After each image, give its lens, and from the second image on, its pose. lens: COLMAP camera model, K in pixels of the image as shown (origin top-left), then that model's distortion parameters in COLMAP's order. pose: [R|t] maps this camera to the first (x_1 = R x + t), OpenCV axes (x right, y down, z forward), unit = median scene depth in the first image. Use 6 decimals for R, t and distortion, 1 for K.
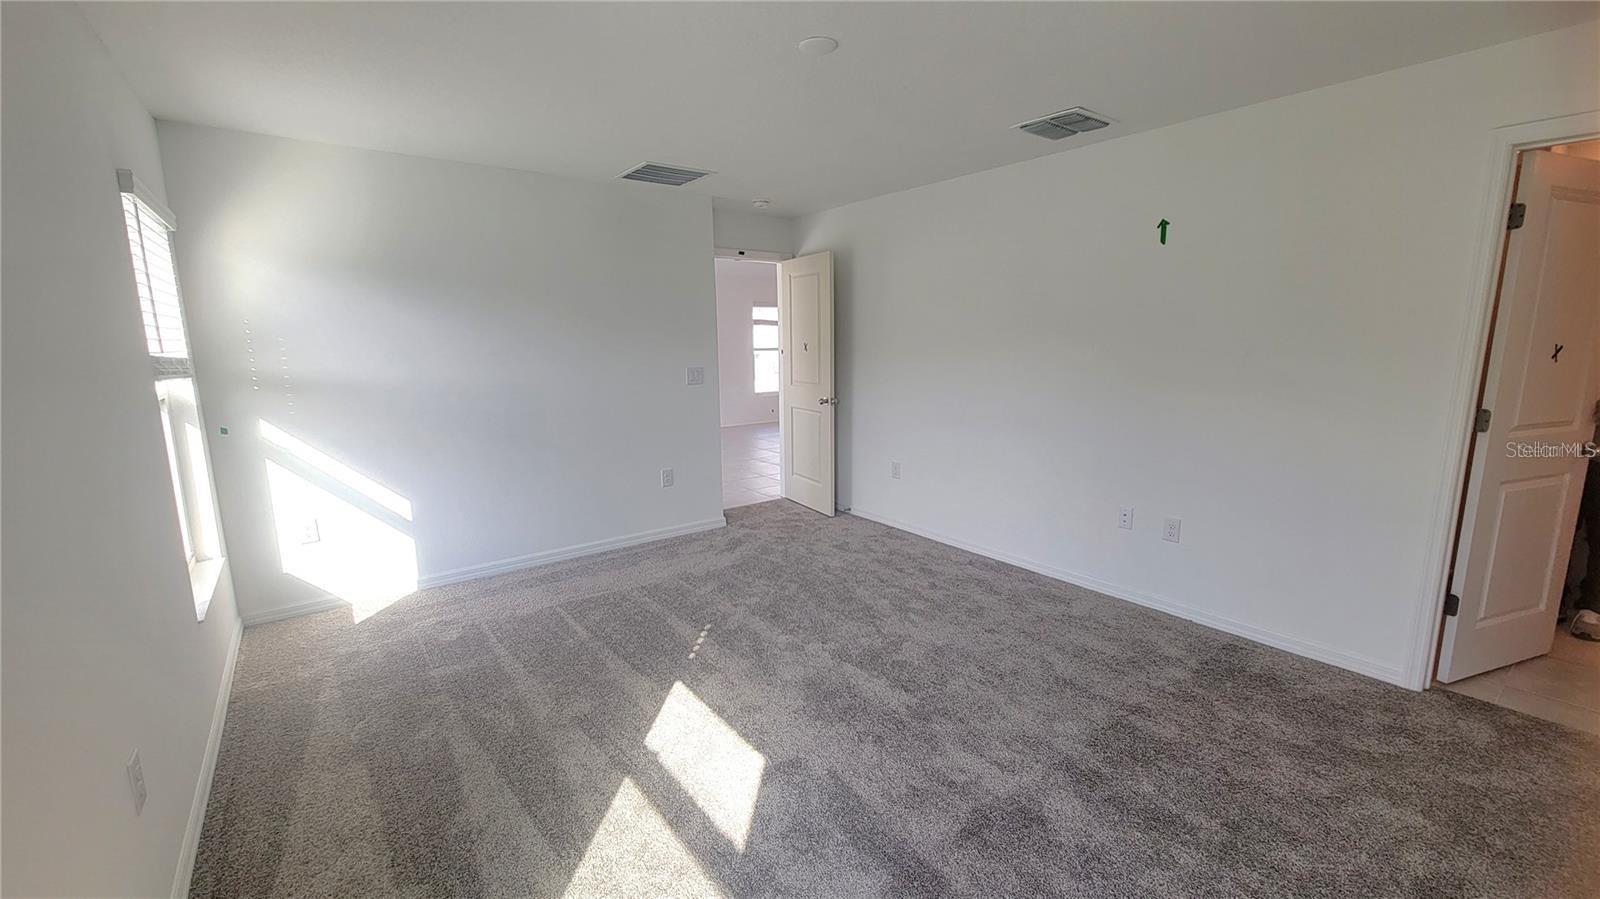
lens RADIAL K [[658.0, 0, 800.0], [0, 658.0, 449.5], [0, 0, 1]] dist [0.001952, 0.000262]
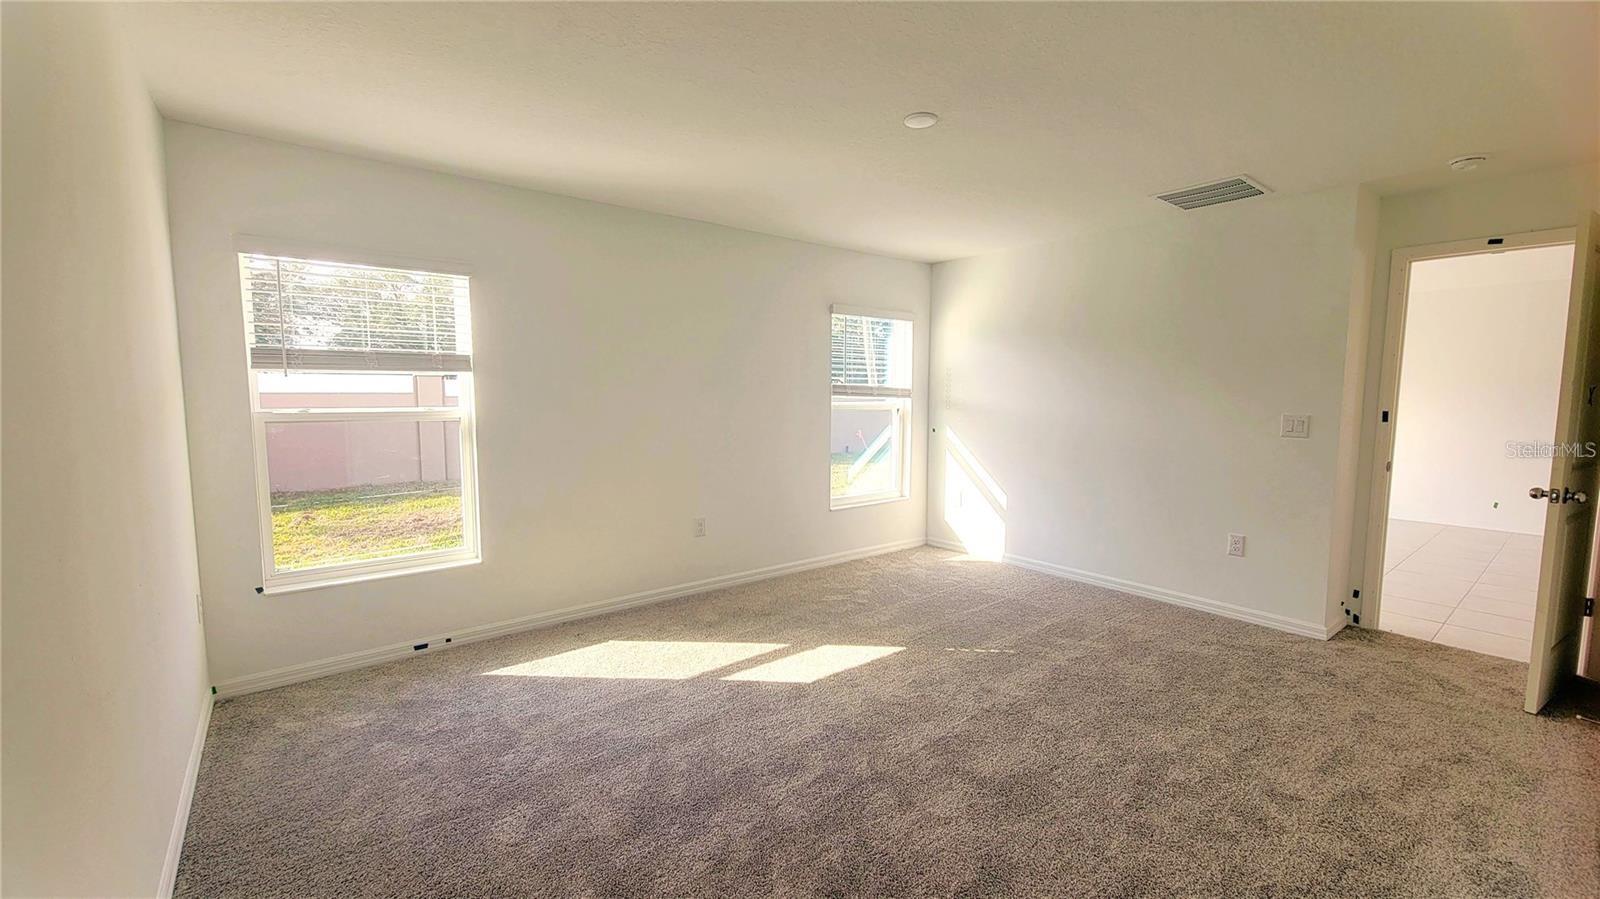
lens RADIAL K [[658.0, 0, 800.0], [0, 658.0, 449.5], [0, 0, 1]] dist [0.001952, 0.000262]
pose [[0.020677, 0.105392, -0.994216, 0.823134], [-0.170659, 0.980206, 0.100358, -0.088185], [0.985113, 0.167597, 0.038254, 0.561245]]
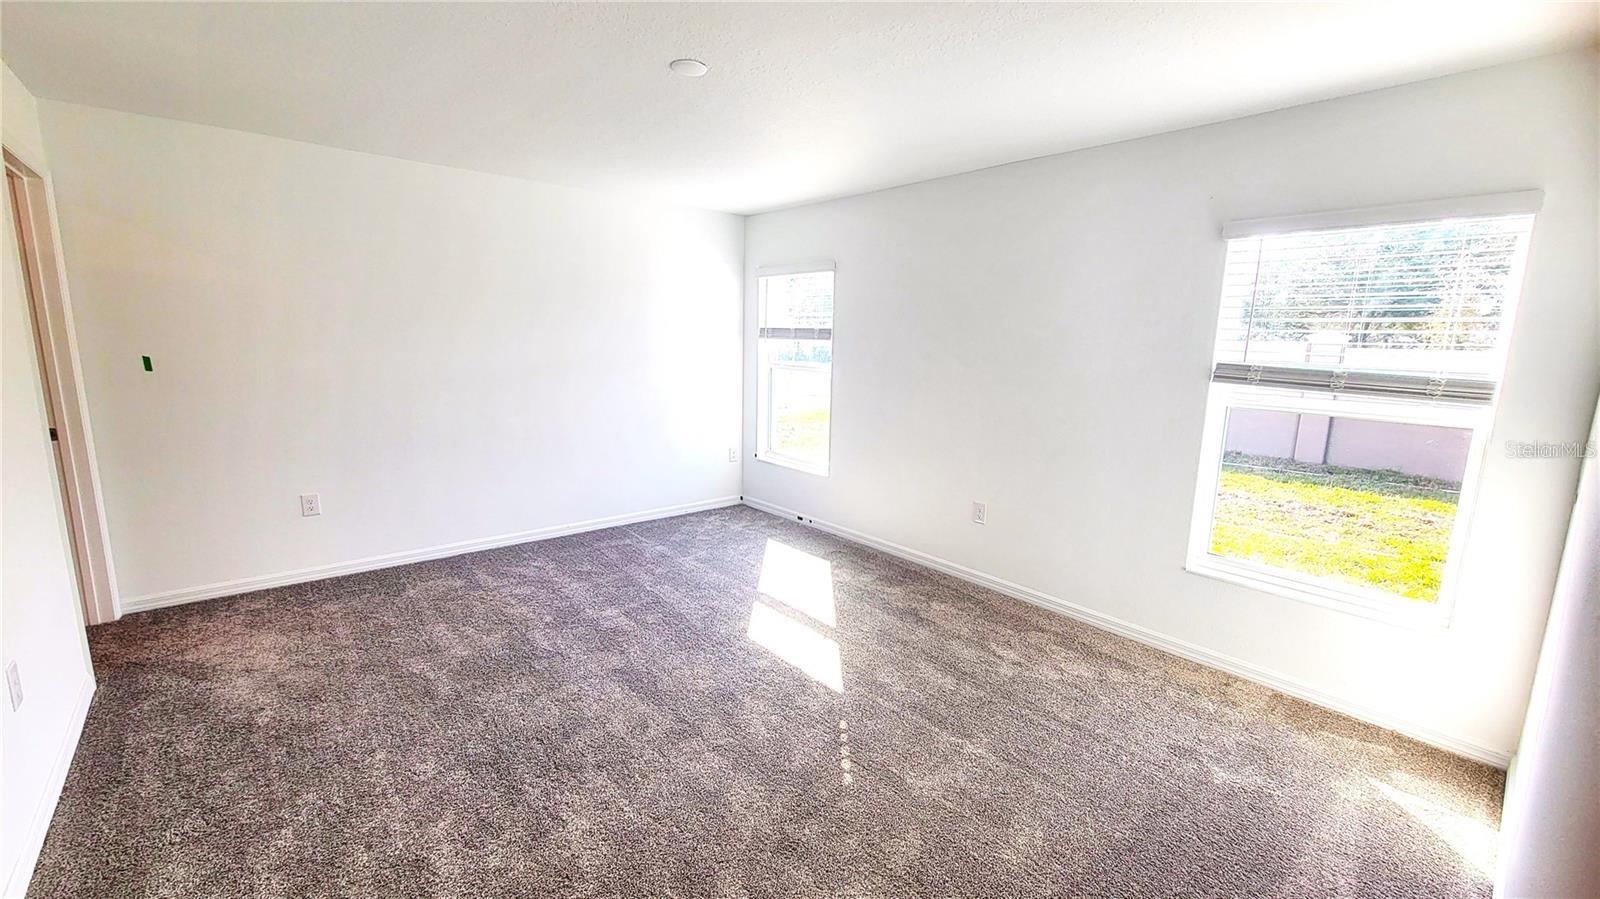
lens RADIAL K [[658.0, 0, 800.0], [0, 658.0, 449.5], [0, 0, 1]] dist [0.001952, 0.000262]
pose [[-0.998225, -0.001487, -0.059530, -0.052150], [-0.021377, 0.942002, 0.334926, -0.265250], [0.055580, 0.335604, -0.940362, 1.478137]]
